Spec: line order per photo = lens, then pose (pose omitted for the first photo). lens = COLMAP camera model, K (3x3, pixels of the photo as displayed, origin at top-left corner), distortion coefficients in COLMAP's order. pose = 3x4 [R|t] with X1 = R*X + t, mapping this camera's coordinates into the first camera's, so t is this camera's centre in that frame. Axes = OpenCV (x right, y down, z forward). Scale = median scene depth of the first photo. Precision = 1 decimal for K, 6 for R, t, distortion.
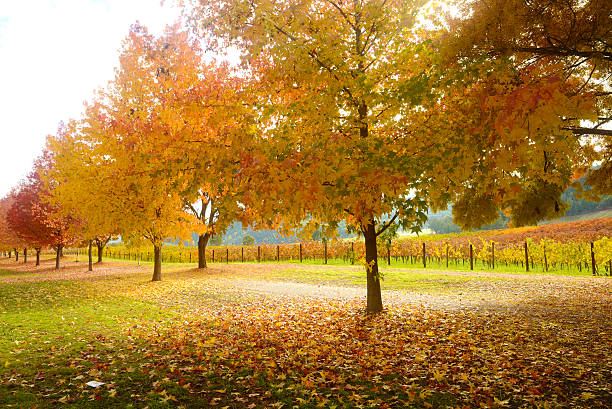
lens RADIAL K [[416.8, 0, 306.0], [0, 416.8, 204.5], [0, 0, 1]] dist [-0.122190, 0.098994]
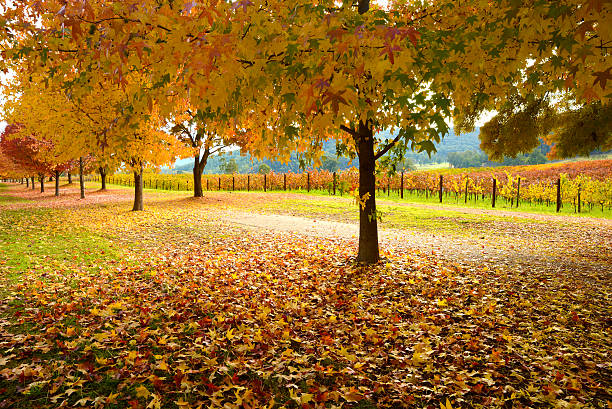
lens RADIAL K [[416.8, 0, 306.0], [0, 416.8, 204.5], [0, 0, 1]] dist [-0.122190, 0.098994]
pose [[0.998887, 0.026233, -0.039191, 0.081843], [-0.019351, 0.985825, 0.166660, 0.035491], [0.043007, -0.165716, 0.985235, 0.278261]]
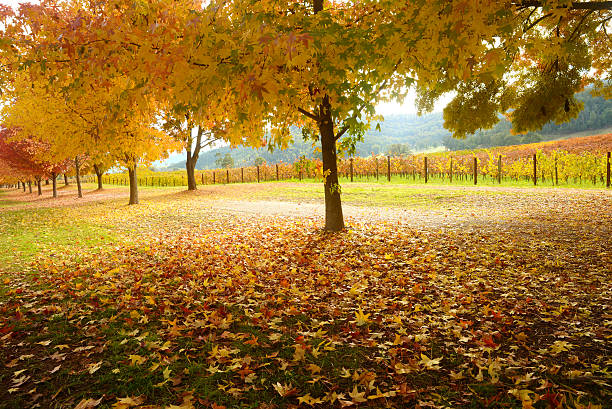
lens RADIAL K [[416.8, 0, 306.0], [0, 416.8, 204.5], [0, 0, 1]] dist [-0.122190, 0.098994]
pose [[0.999093, -0.024535, -0.034807, 0.140528], [0.030662, 0.981657, 0.188172, 0.045180], [0.029552, -0.189068, 0.981519, 0.171085]]
